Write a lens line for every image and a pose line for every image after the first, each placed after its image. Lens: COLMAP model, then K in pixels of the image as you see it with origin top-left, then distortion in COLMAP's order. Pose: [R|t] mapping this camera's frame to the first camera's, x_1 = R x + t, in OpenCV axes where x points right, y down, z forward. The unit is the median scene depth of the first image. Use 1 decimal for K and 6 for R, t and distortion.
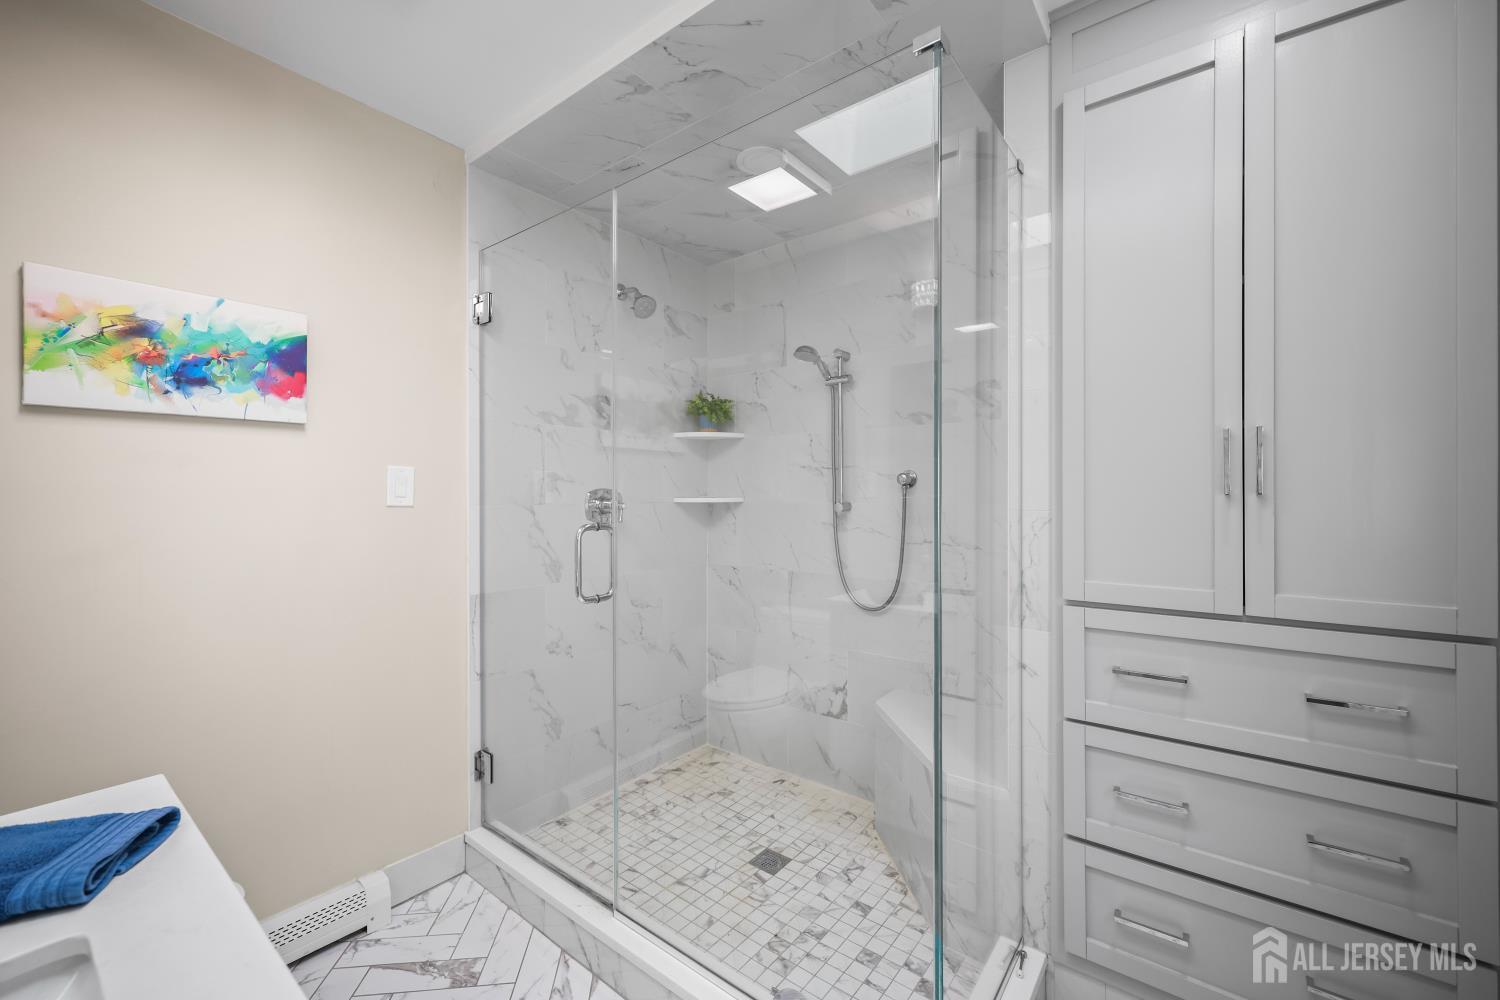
lens RADIAL K [[609.3, 0, 748.2], [0, 609.3, 496.0], [0, 0, 1]] dist [0.002848, 0.000246]
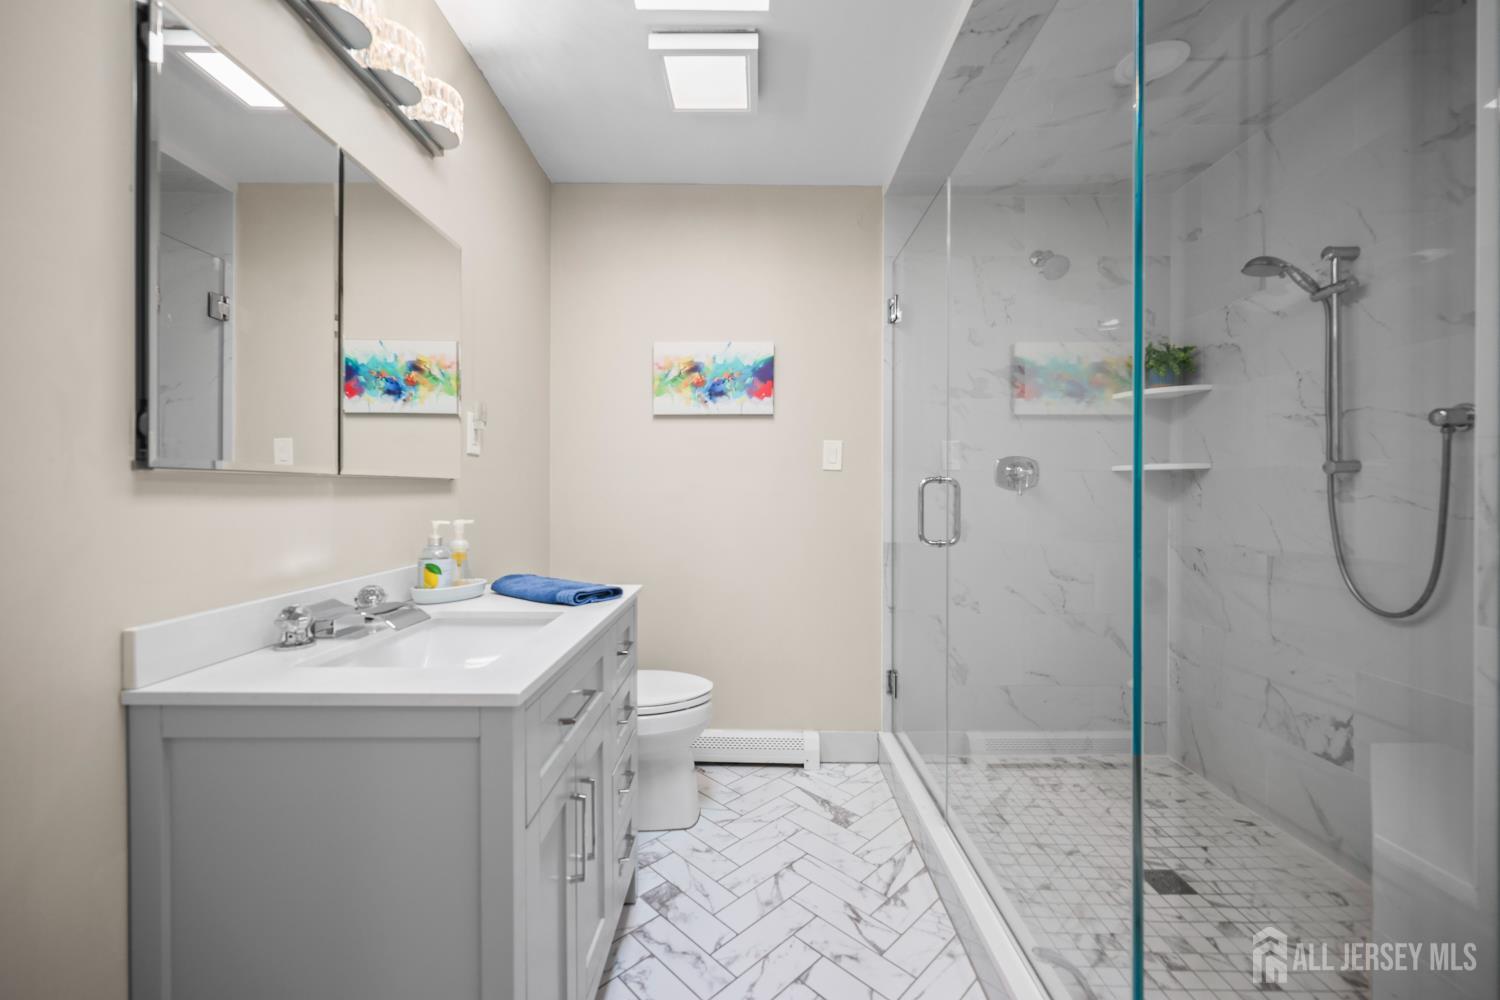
lens RADIAL K [[608.7, 0, 750.8], [0, 608.7, 494.7], [0, 0, 1]] dist [-0.001346, 0.000014]
pose [[0.613848, 0.003957, -0.789415, 0.348236], [-0.006887, 0.999976, -0.000342, 0.066250], [0.789394, 0.005647, 0.613860, 0.024584]]
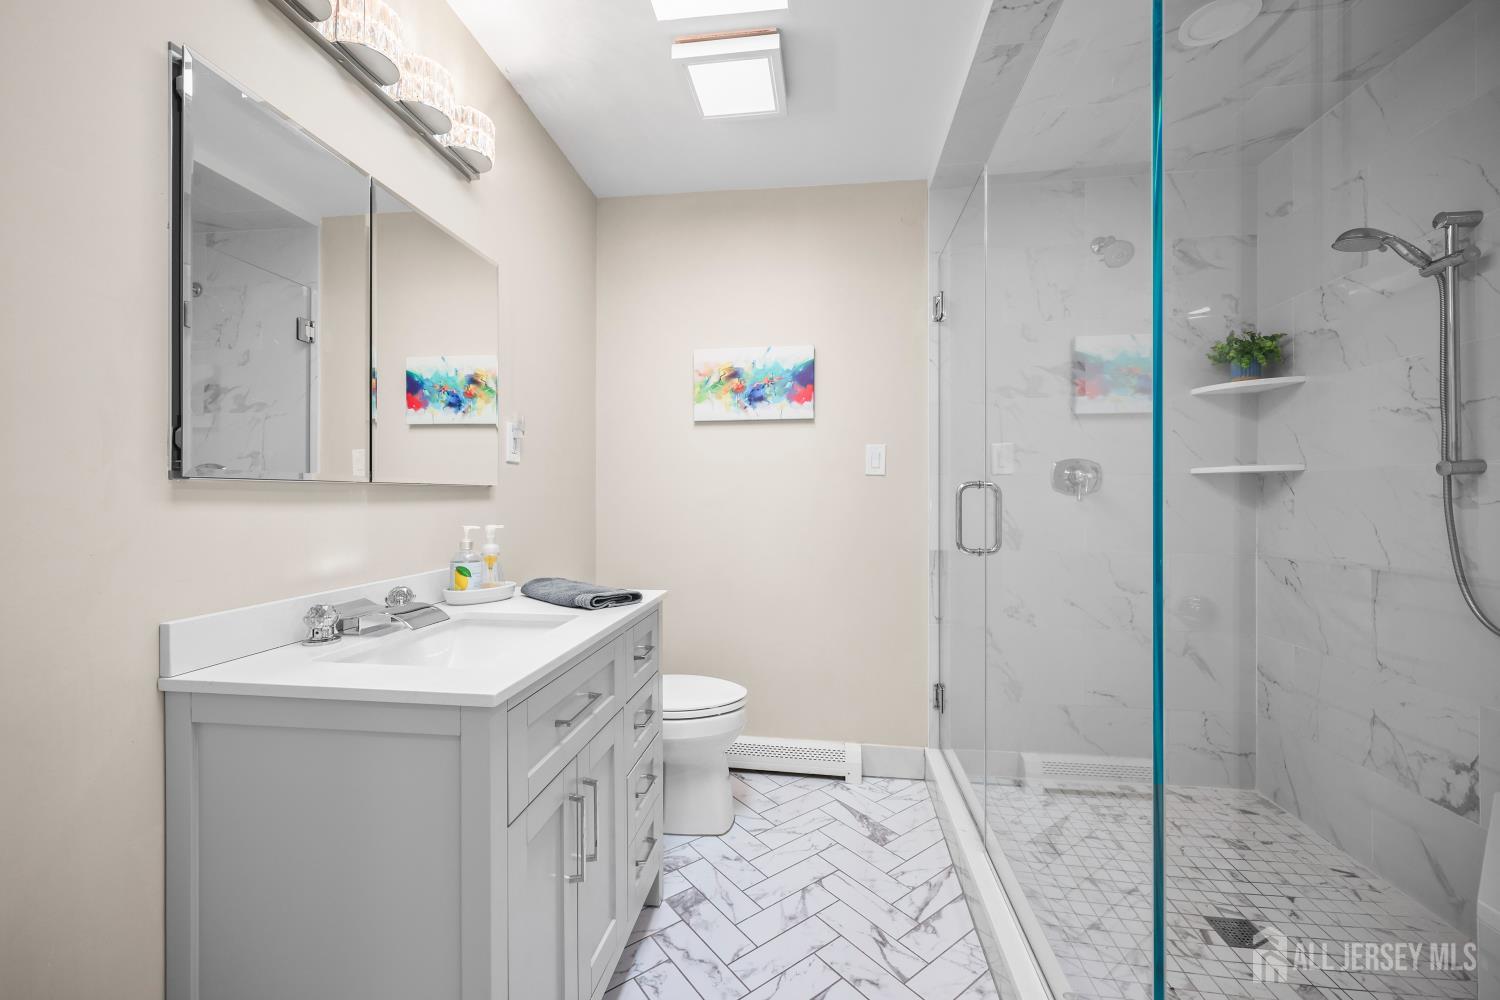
lens RADIAL K [[608.3, 0, 747.2], [0, 608.3, 497.7], [0, 0, 1]] dist [-0.000795, -0.000119]
pose [[0.506117, -0.000302, -0.862465, 0.379660], [-0.005530, 0.999978, -0.003596, 0.065381], [0.862447, 0.006590, 0.506105, 0.089101]]
